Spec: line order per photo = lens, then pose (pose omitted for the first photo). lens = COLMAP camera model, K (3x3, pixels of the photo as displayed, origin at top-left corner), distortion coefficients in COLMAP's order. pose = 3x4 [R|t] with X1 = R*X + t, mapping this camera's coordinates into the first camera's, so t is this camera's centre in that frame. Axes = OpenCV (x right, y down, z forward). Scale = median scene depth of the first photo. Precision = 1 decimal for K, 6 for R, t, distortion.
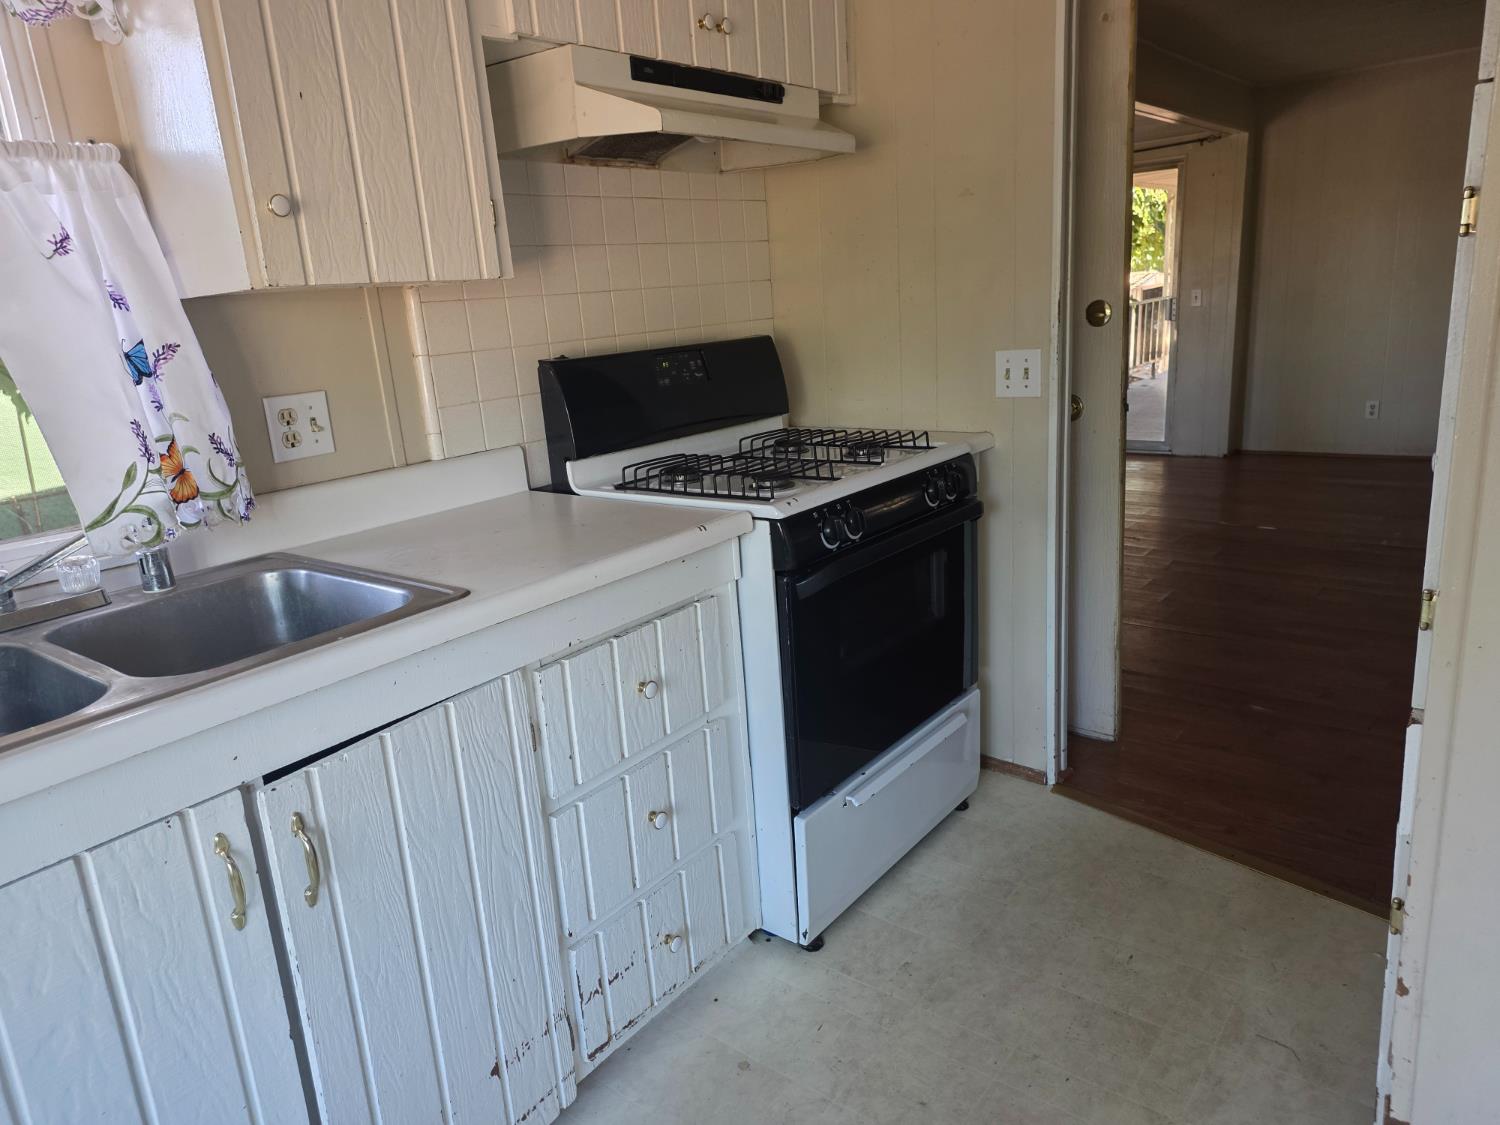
lens RADIAL K [[1017.9, 0, 746.5], [0, 1017.9, 551.5], [0, 0, 1]] dist [0.056957, -0.056155]
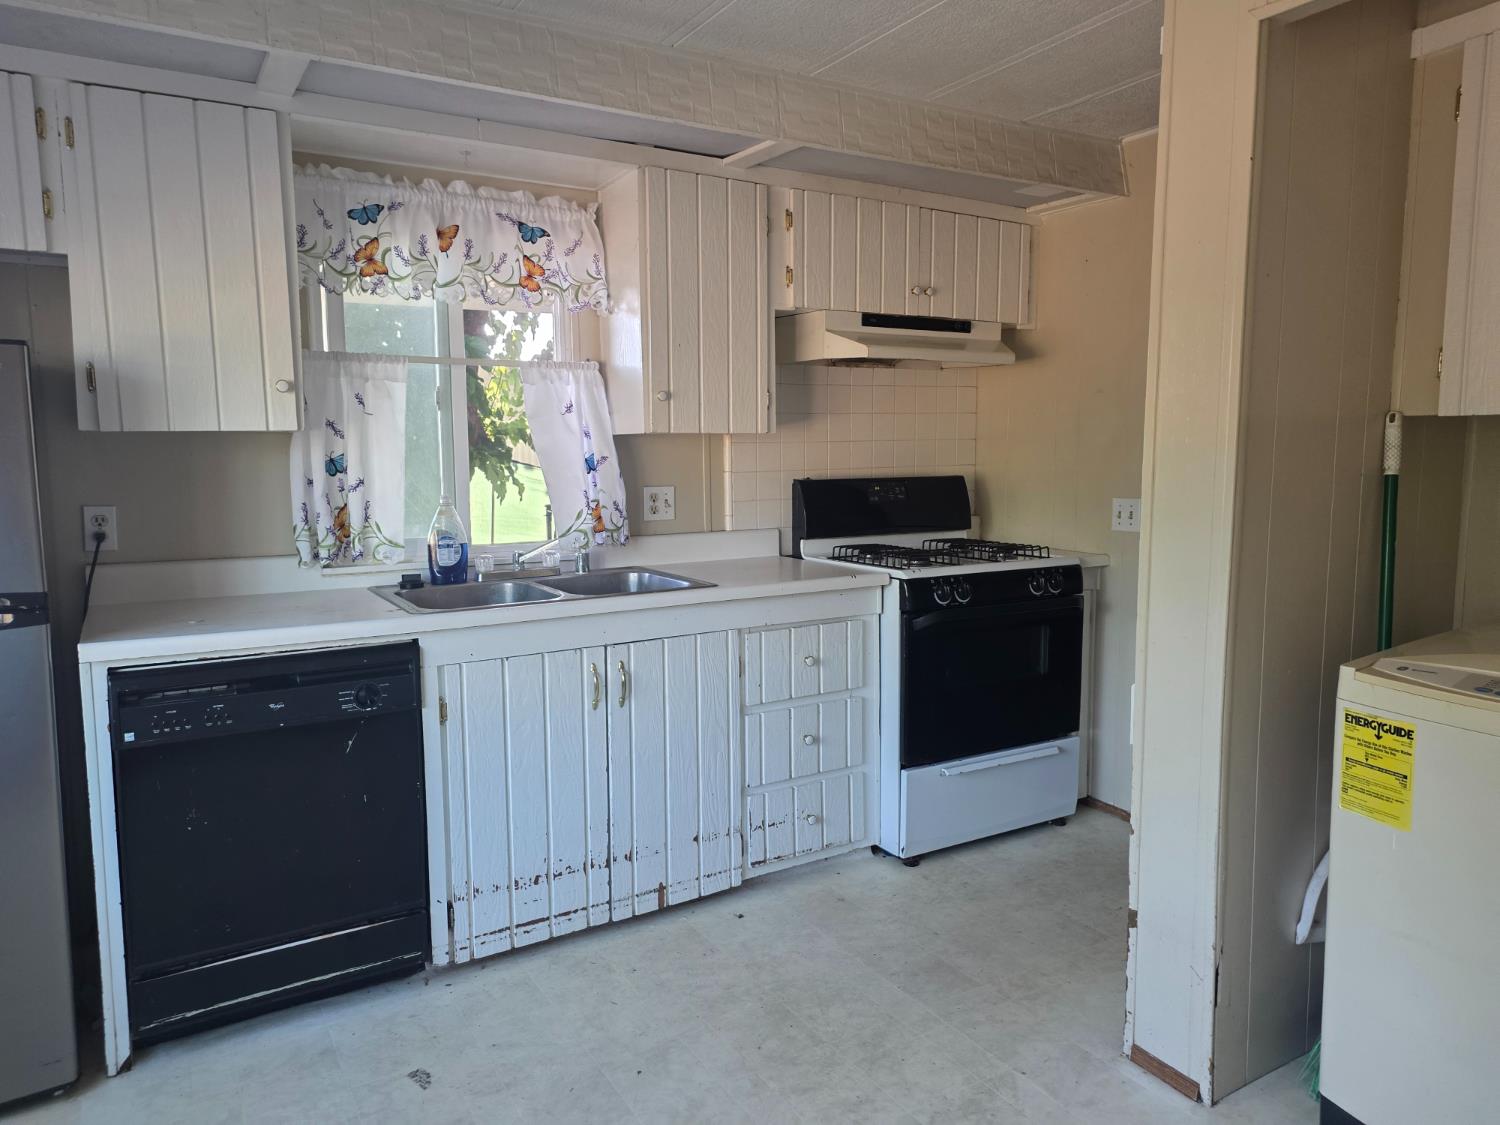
lens RADIAL K [[1017.9, 0, 746.5], [0, 1017.9, 551.5], [0, 0, 1]] dist [0.056957, -0.056155]
pose [[0.935464, 0.099324, -0.339178, 0.349609], [-0.142757, 0.984114, -0.105546, 0.136517], [0.323306, 0.147155, 0.934783, -0.662994]]
